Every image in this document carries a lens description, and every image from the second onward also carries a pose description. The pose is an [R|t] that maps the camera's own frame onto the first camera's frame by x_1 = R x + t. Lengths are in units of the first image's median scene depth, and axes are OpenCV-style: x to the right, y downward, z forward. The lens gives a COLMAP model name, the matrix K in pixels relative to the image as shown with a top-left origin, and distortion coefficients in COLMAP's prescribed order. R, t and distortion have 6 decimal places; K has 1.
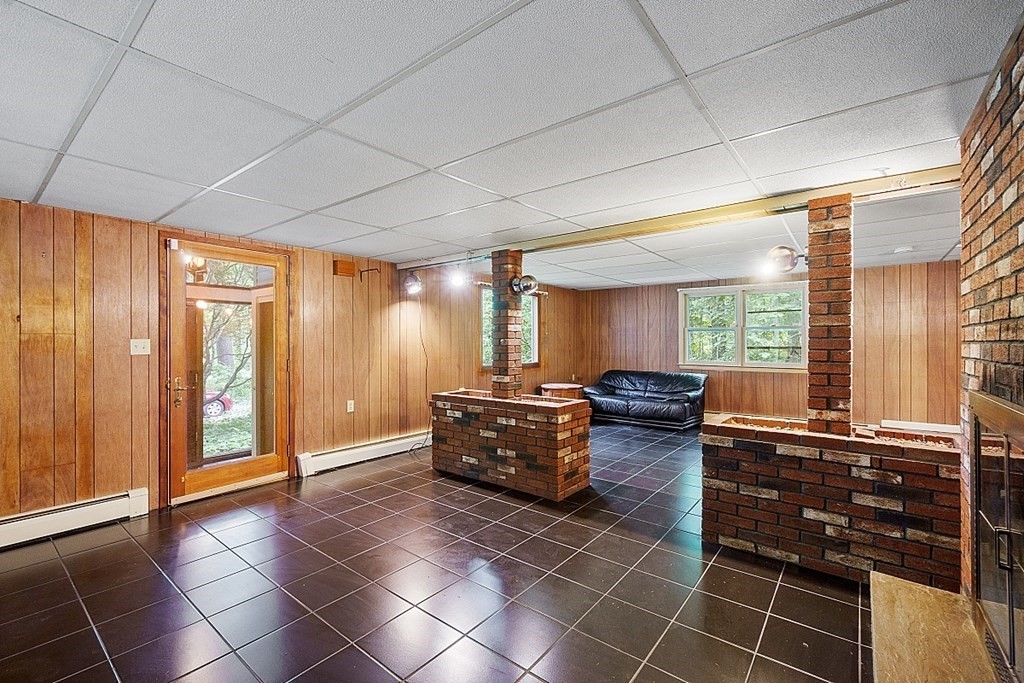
lens RADIAL K [[436.6, 0, 515.6], [0, 436.6, 334.6], [0, 0, 1]] dist [0.007868, -0.000035]
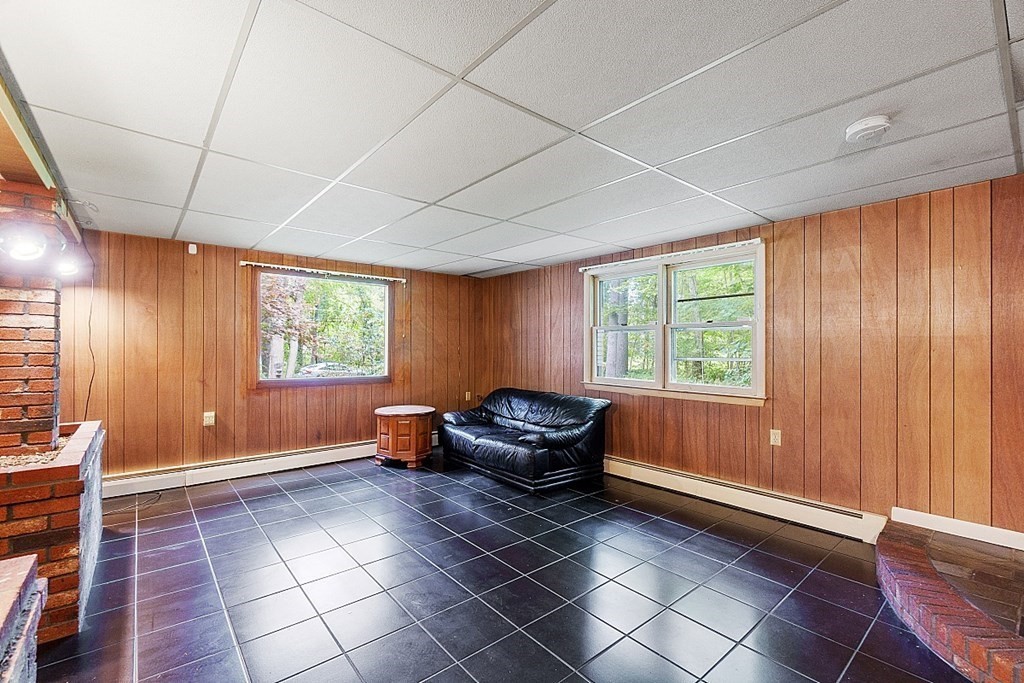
lens RADIAL K [[444.1, 0, 500.7], [0, 444.1, 340.8], [0, 0, 1]] dist [-0.001983, -0.000237]
pose [[0.974716, 0.001939, -0.223439, 0.426131], [-0.001404, 0.999996, 0.002555, 0.003867], [0.223443, -0.002177, 0.974715, 0.340050]]
